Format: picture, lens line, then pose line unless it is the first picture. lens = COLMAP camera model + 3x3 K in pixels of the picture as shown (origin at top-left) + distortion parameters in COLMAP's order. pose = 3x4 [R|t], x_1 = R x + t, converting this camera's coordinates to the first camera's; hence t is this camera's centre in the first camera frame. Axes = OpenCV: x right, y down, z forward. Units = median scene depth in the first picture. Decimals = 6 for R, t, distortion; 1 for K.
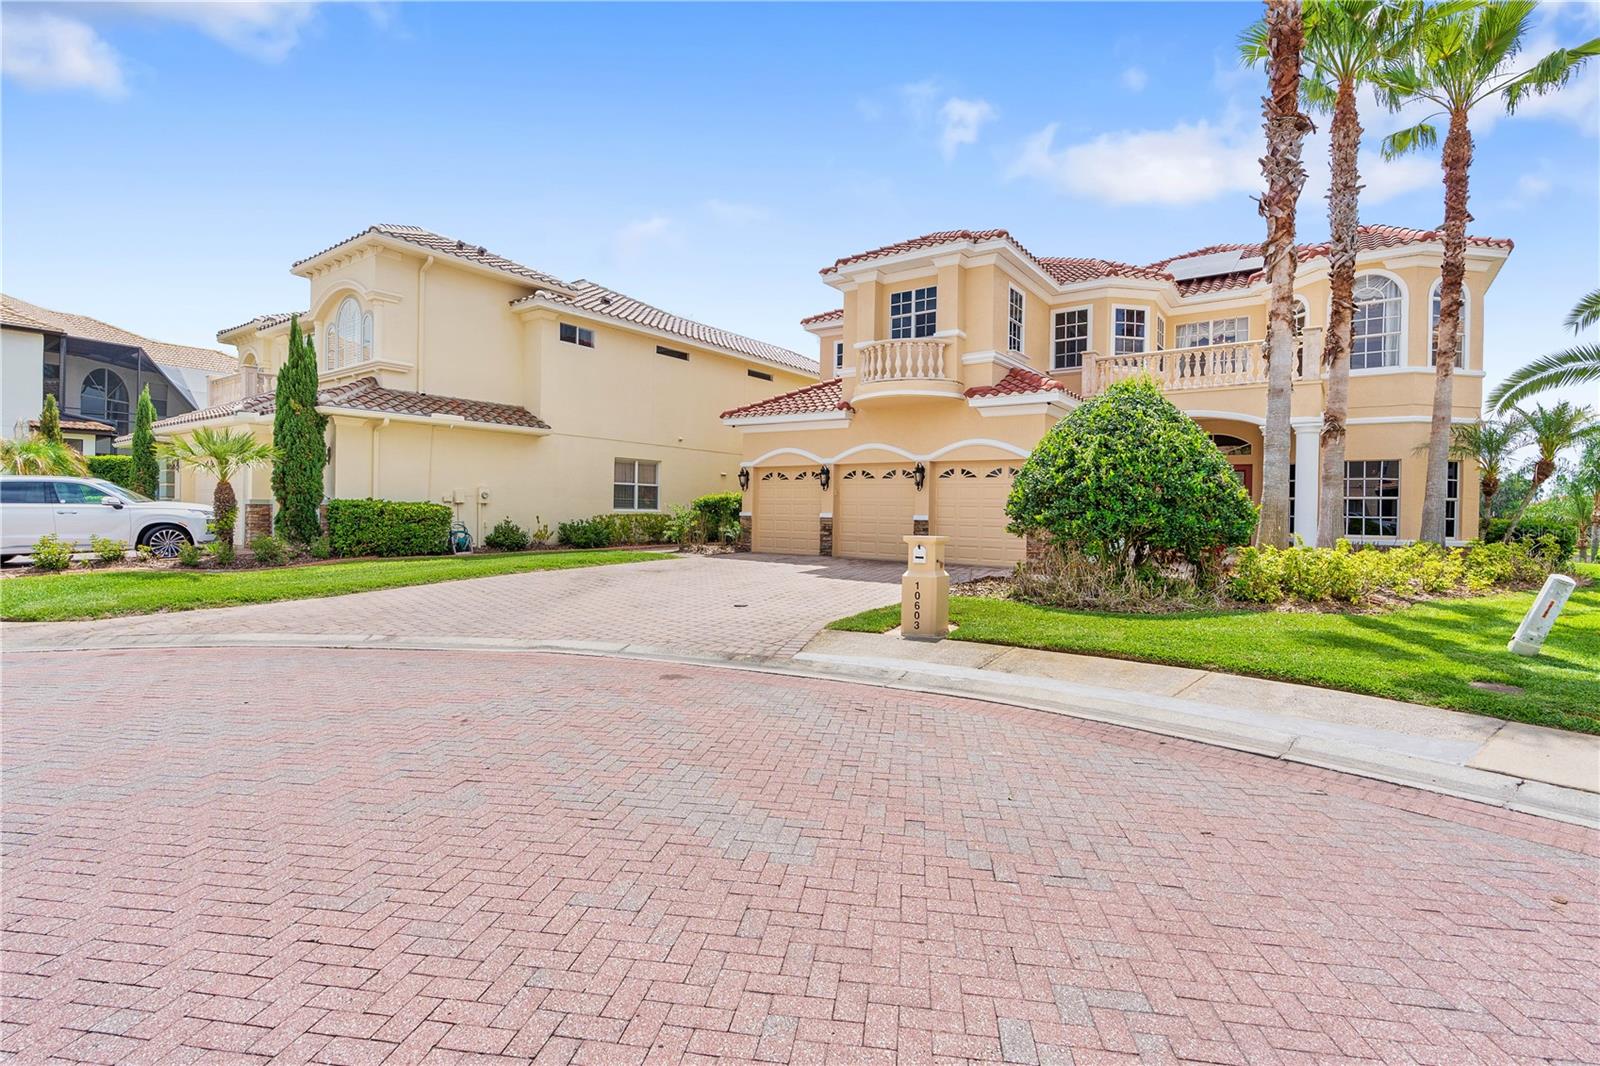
lens RADIAL K [[727.4, 0, 809.0], [0, 727.4, 520.4], [0, 0, 1]] dist [-0.011722, 0.003493]
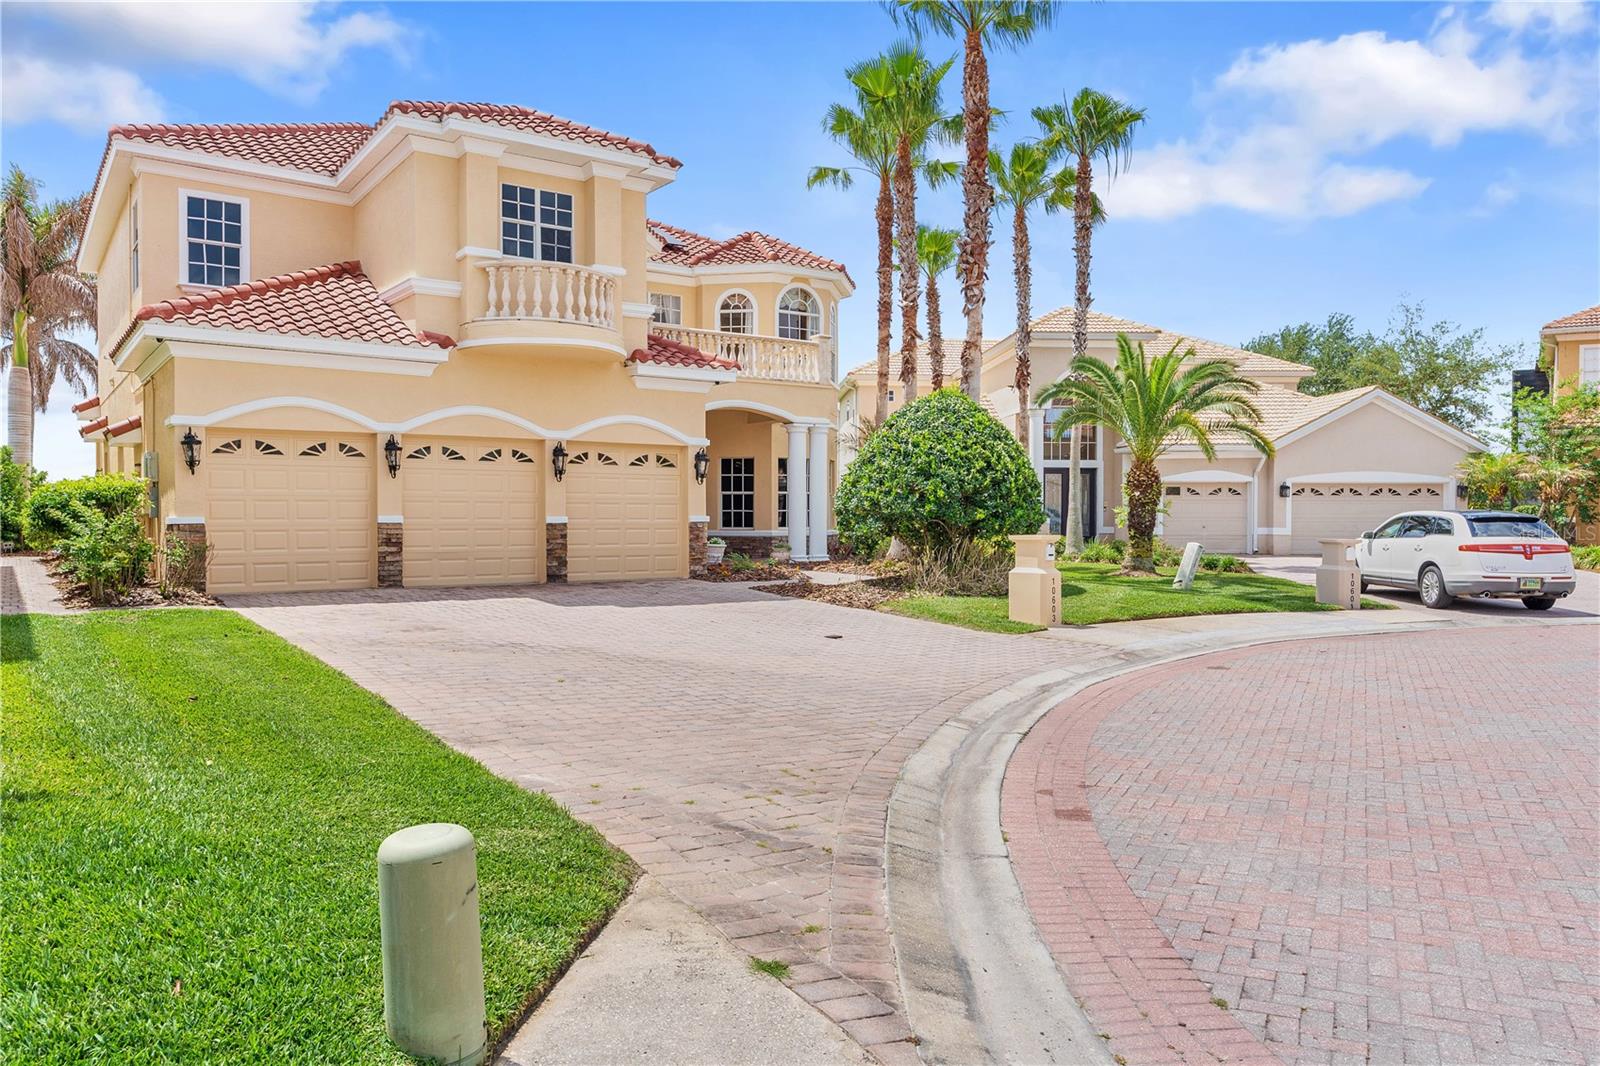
lens RADIAL K [[1128.9, 0, 783.0], [0, 1128.9, 533.1], [0, 0, 1]] dist [0.003392, 0.009464]
pose [[0.343873, -0.031659, 0.938482, -0.783672], [0.016431, 0.999481, 0.027696, -0.017336], [-0.938872, 0.005897, 0.344215, 0.411596]]
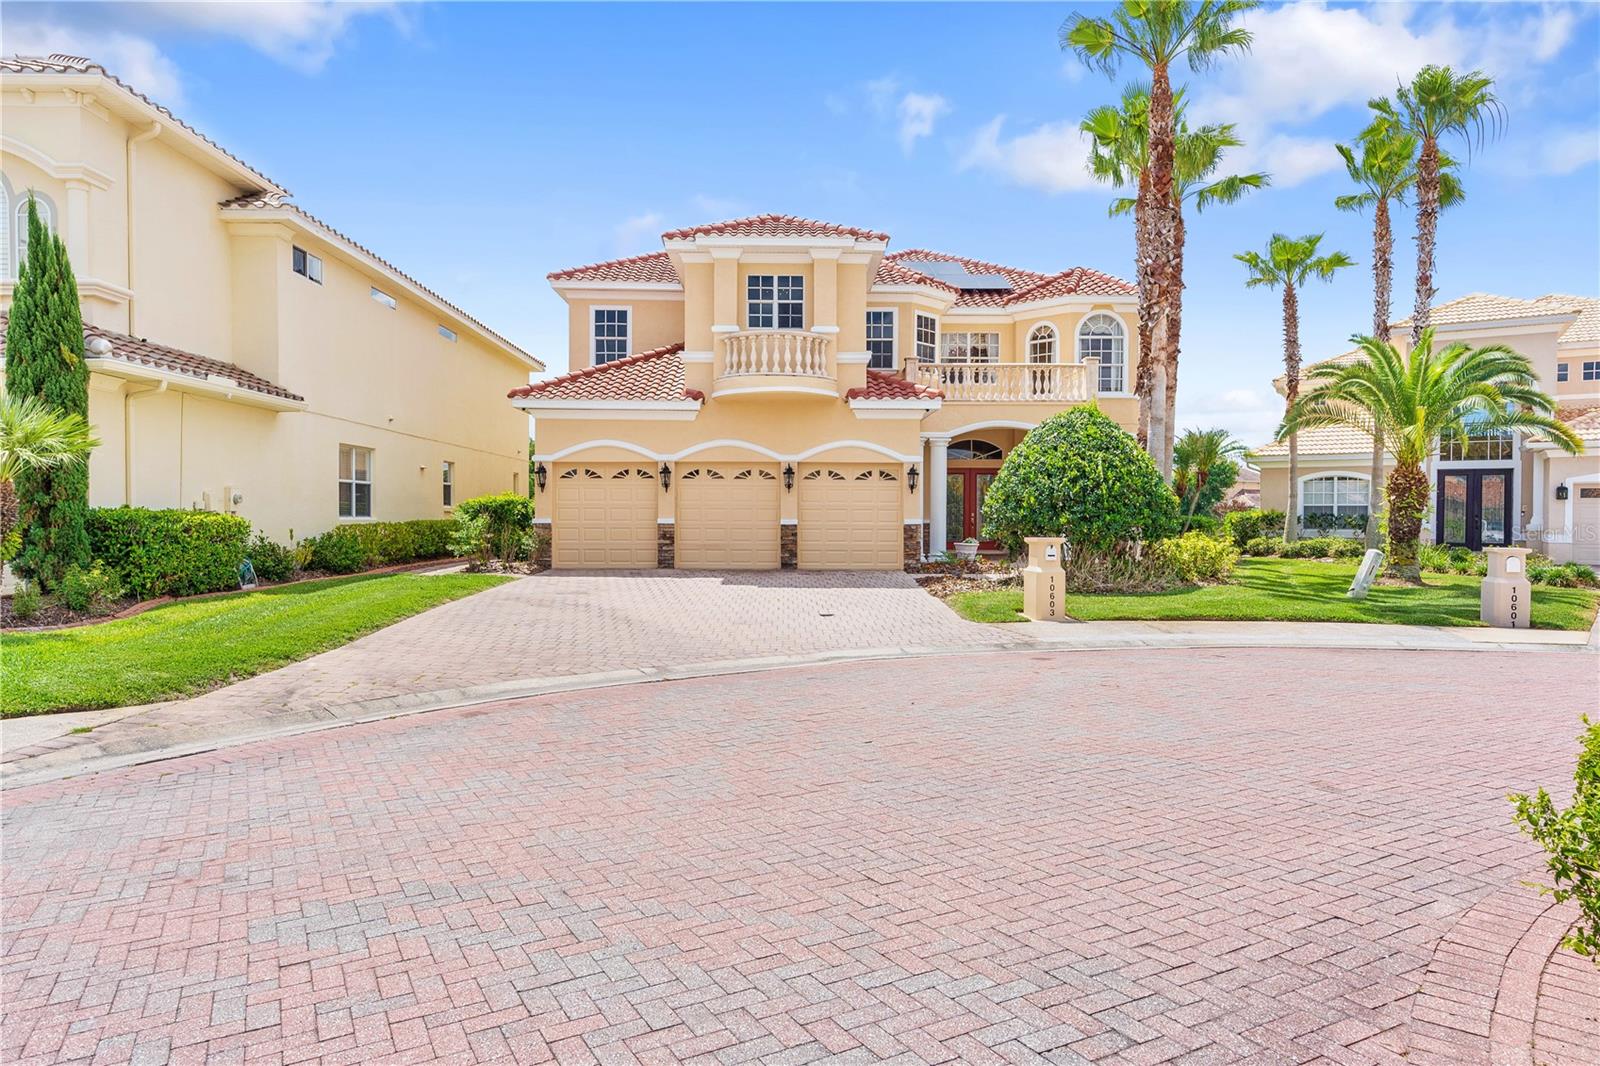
lens RADIAL K [[988.1, 0, 789.7], [0, 988.1, 534.8], [0, 0, 1]] dist [0.004078, -0.003827]
pose [[0.809669, -0.024478, 0.586376, -0.580539], [0.017264, 0.999691, 0.017894, -0.009925], [-0.586632, -0.004365, 0.809842, -0.028490]]
